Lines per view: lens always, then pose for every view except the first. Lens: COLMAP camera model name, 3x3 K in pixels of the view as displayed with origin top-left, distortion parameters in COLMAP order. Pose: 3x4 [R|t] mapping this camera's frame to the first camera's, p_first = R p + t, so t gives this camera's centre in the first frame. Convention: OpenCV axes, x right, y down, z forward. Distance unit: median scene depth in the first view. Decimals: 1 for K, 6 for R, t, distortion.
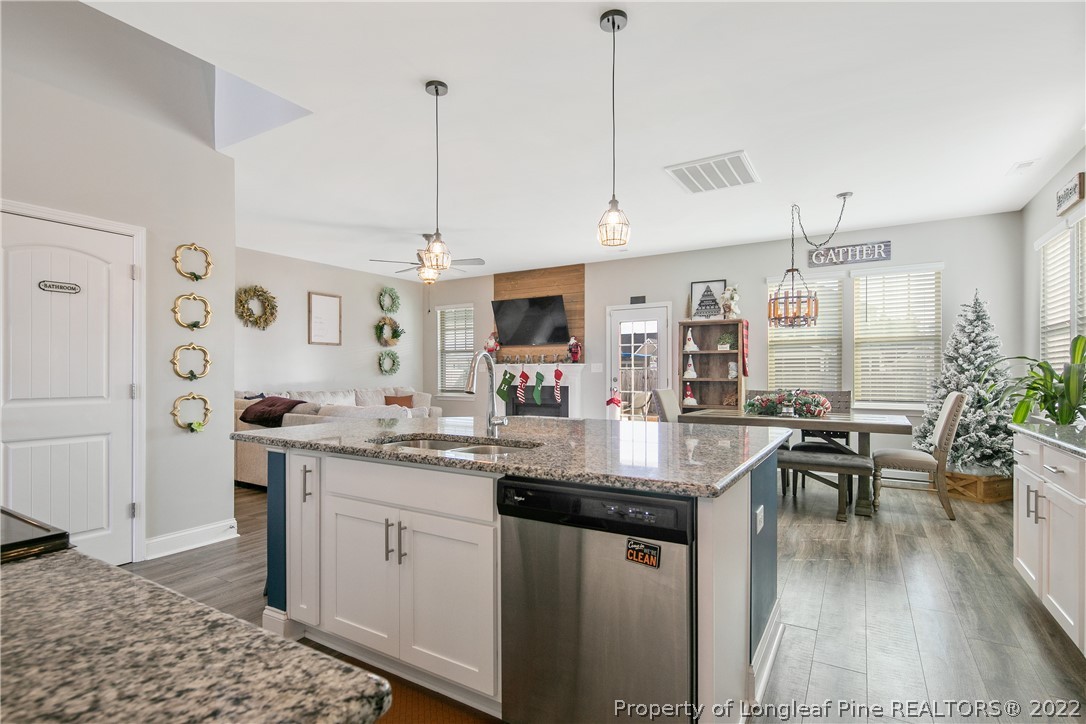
lens RADIAL K [[530.7, 0, 533.4], [0, 530.7, 368.5], [0, 0, 1]] dist [0.012332, -0.002575]
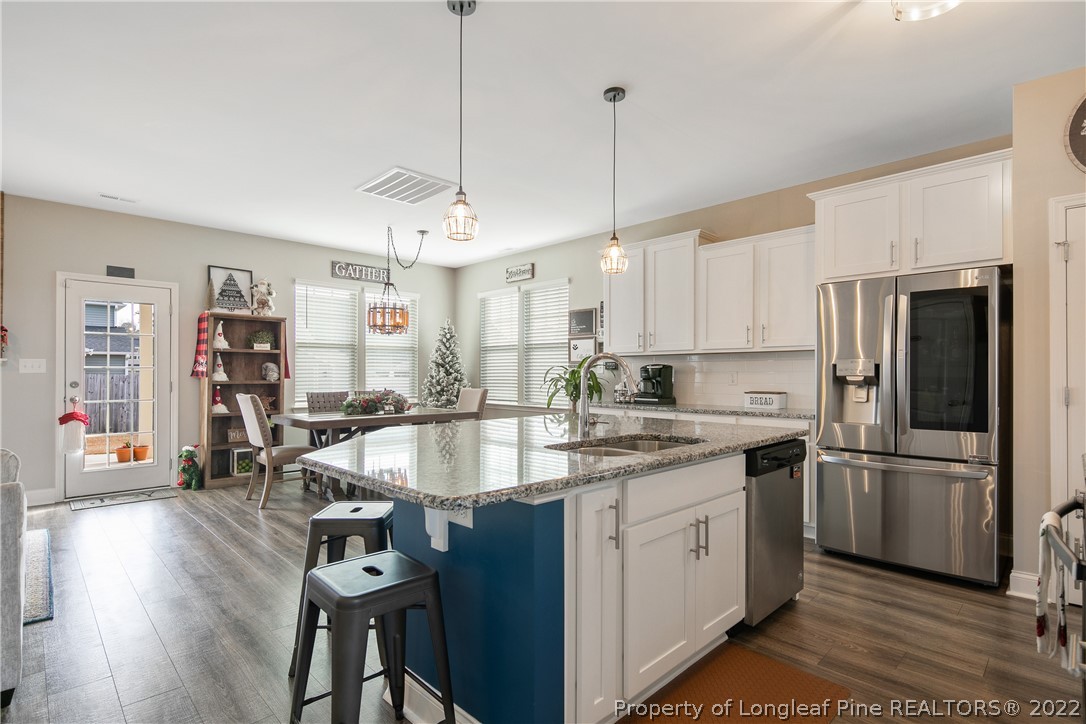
lens RADIAL K [[530.7, 0, 540.4], [0, 530.7, 367.8], [0, 0, 1]] dist [0.012332, -0.002575]
pose [[0.241906, 0.014304, 0.970194, -0.407262], [-0.010290, 0.999873, -0.012176, 0.002899], [-0.970245, -0.007038, 0.242023, 0.317714]]
